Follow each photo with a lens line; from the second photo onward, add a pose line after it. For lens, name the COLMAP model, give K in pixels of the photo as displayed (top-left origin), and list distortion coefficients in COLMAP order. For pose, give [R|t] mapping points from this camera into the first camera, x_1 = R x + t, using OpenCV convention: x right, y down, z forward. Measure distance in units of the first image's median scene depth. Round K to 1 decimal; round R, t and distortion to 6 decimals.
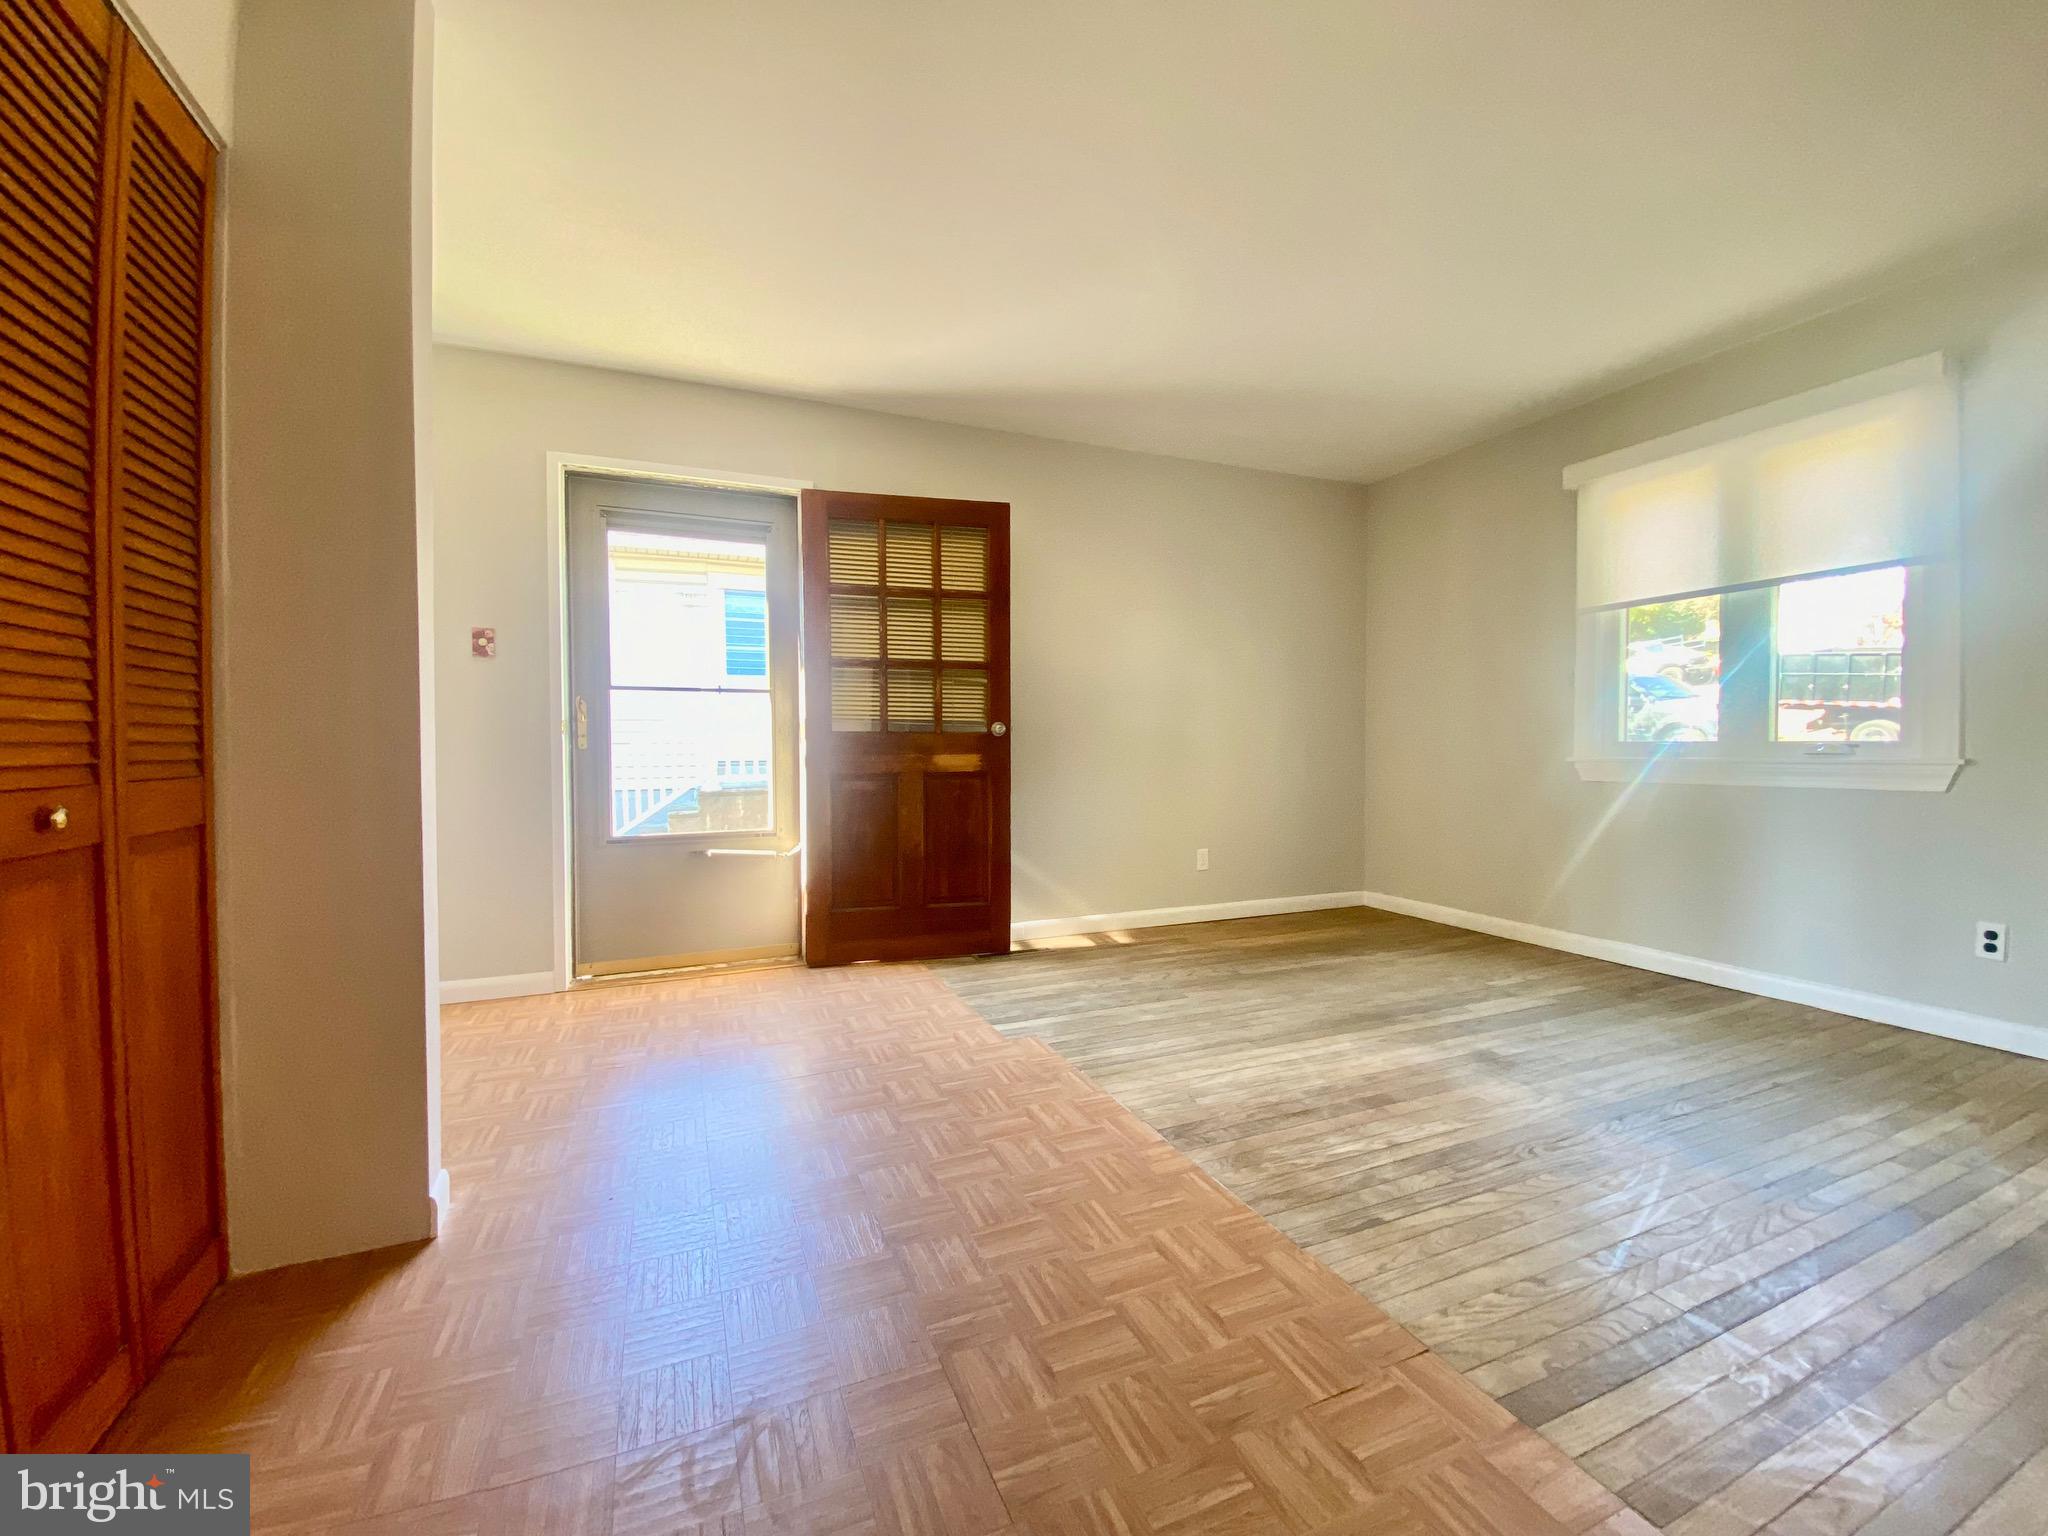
lens RADIAL K [[829.5, 0, 1024.0], [0, 829.5, 768.0], [0, 0, 1]] dist [0.000206, -0.000157]
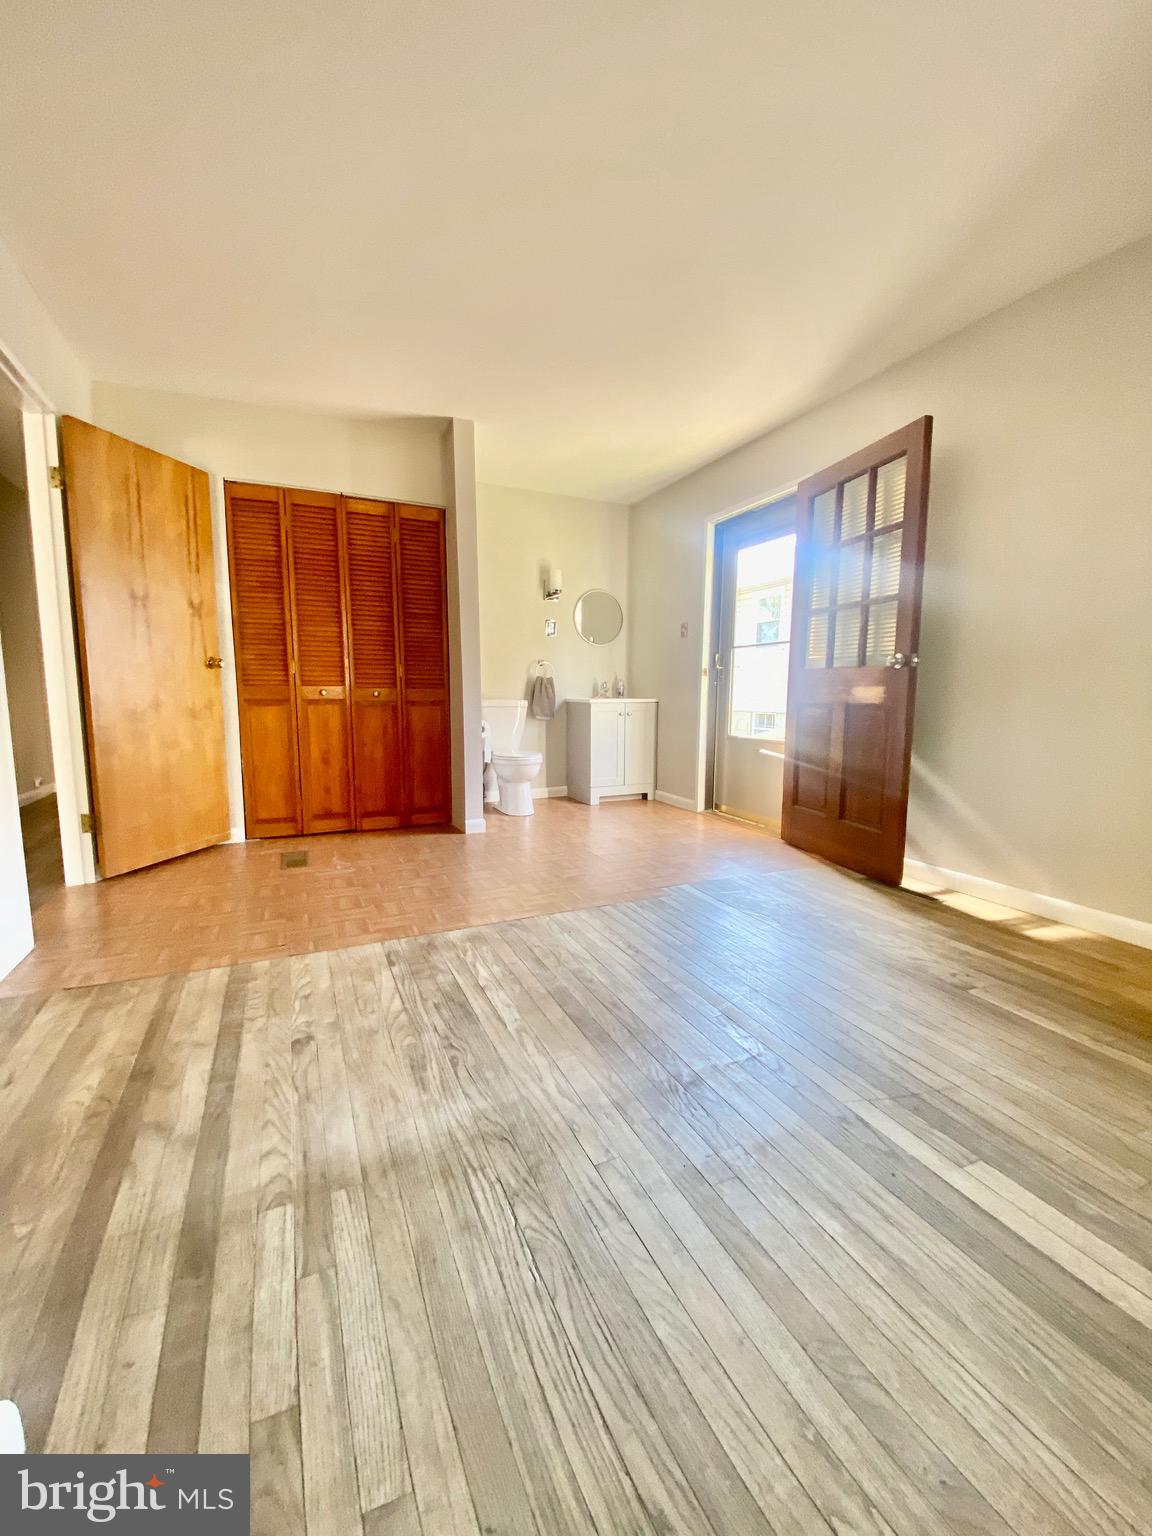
lens RADIAL K [[622.2, 0, 557.0], [0, 622.2, 766.8], [0, 0, 1]] dist [0.001621, -0.000270]
pose [[0.009028, 0.114878, -0.993339, 1.106634], [-0.049107, 0.992231, 0.114303, 0.020545], [0.998753, 0.047748, 0.014599, 0.911568]]
